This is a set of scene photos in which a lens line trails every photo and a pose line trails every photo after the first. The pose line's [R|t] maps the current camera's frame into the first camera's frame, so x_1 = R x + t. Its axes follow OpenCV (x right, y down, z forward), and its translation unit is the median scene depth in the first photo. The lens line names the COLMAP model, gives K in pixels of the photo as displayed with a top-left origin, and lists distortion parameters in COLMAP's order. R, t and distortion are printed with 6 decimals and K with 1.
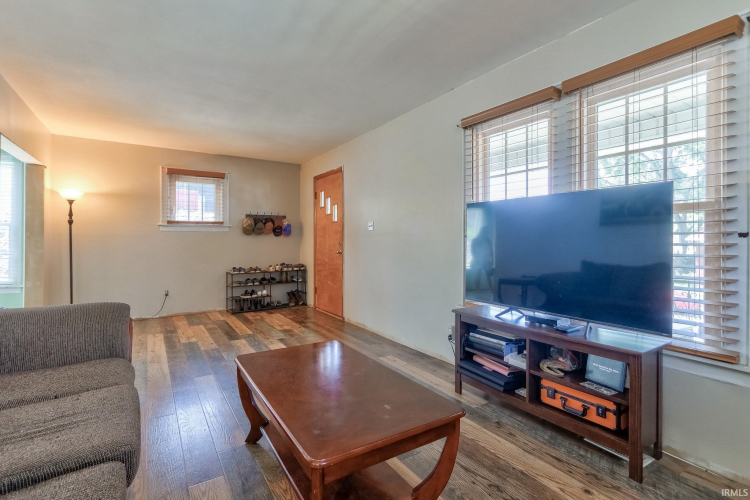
lens RADIAL K [[350.8, 0, 368.1], [0, 350.8, 242.9], [0, 0, 1]] dist [0.000747, 0.001013]
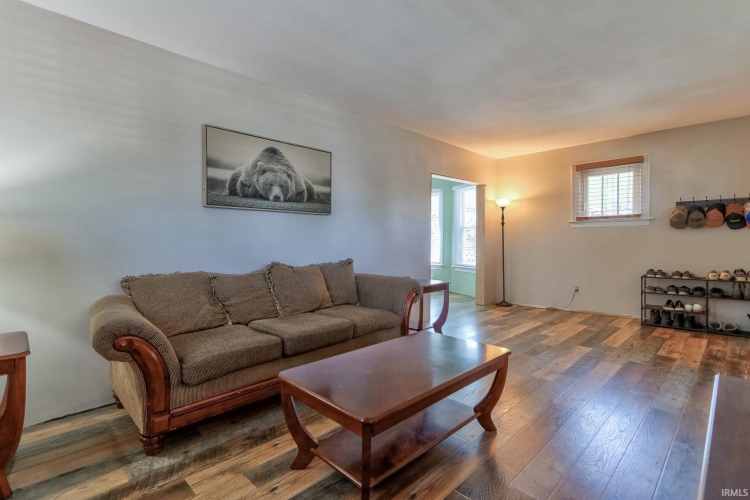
lens RADIAL K [[350.8, 0, 376.7], [0, 350.8, 247.7], [0, 0, 1]] dist [0.000747, 0.001013]
pose [[0.214909, 0.021712, -0.976393, 0.277362], [0.001295, 0.999746, 0.022516, 0.000708], [0.976633, -0.006103, 0.214826, 0.201817]]
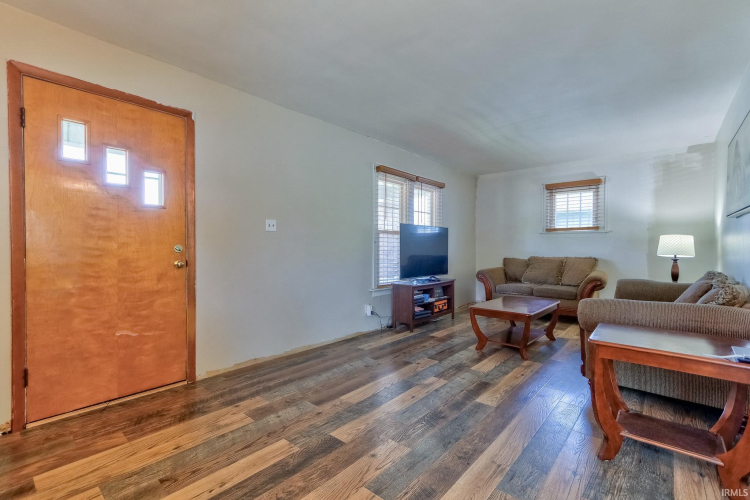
lens RADIAL K [[350.8, 0, 376.5], [0, 350.8, 250.7], [0, 0, 1]] dist [0.000747, 0.001013]
pose [[-0.300779, -0.021511, 0.953451, -0.626734], [-0.006028, 0.999769, 0.020655, -0.007323], [-0.953675, 0.000465, -0.300839, 0.785588]]
